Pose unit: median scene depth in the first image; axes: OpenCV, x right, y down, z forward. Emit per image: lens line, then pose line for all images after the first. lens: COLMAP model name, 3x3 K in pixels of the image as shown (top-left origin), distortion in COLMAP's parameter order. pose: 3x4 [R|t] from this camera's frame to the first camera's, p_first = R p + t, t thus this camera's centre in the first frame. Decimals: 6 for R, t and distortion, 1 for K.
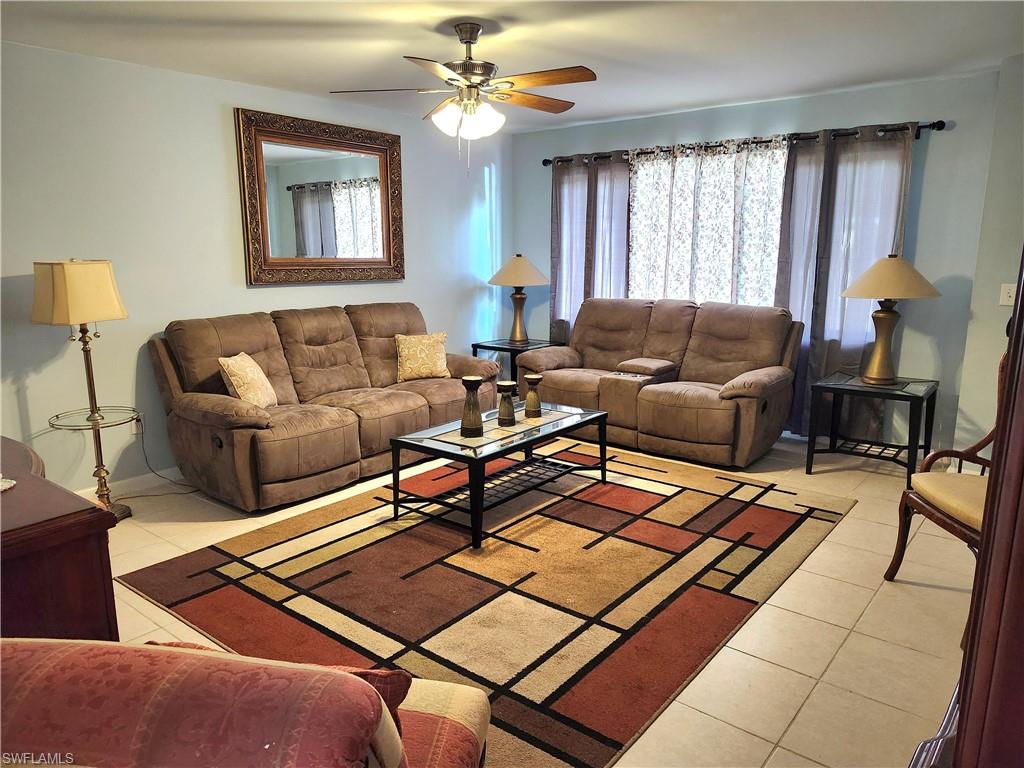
lens RADIAL K [[707.8, 0, 506.3], [0, 707.8, 383.2], [0, 0, 1]] dist [0.077413, -0.001639]
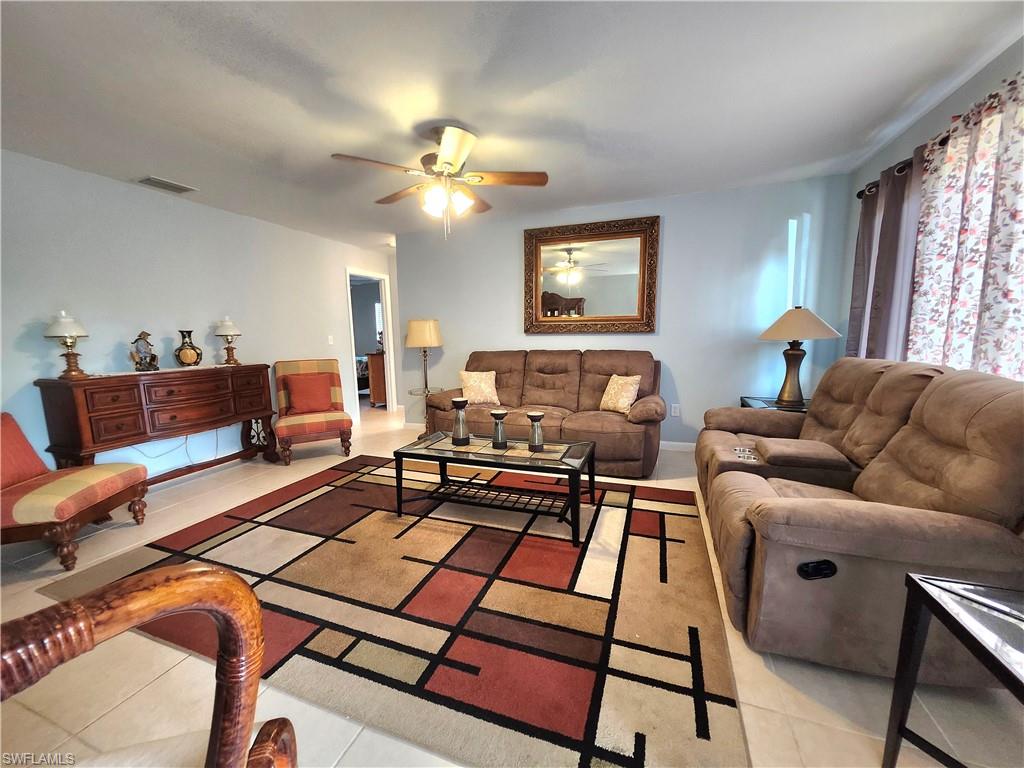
lens RADIAL K [[403.7, 0, 507.1], [0, 403.7, 388.7], [0, 0, 1]] dist [-0.003978, 0.000135]
pose [[0.314921, 0.127783, -0.940477, 0.616083], [-0.165588, 0.983096, 0.078126, -0.089519], [0.934562, 0.131128, 0.330757, 0.770110]]
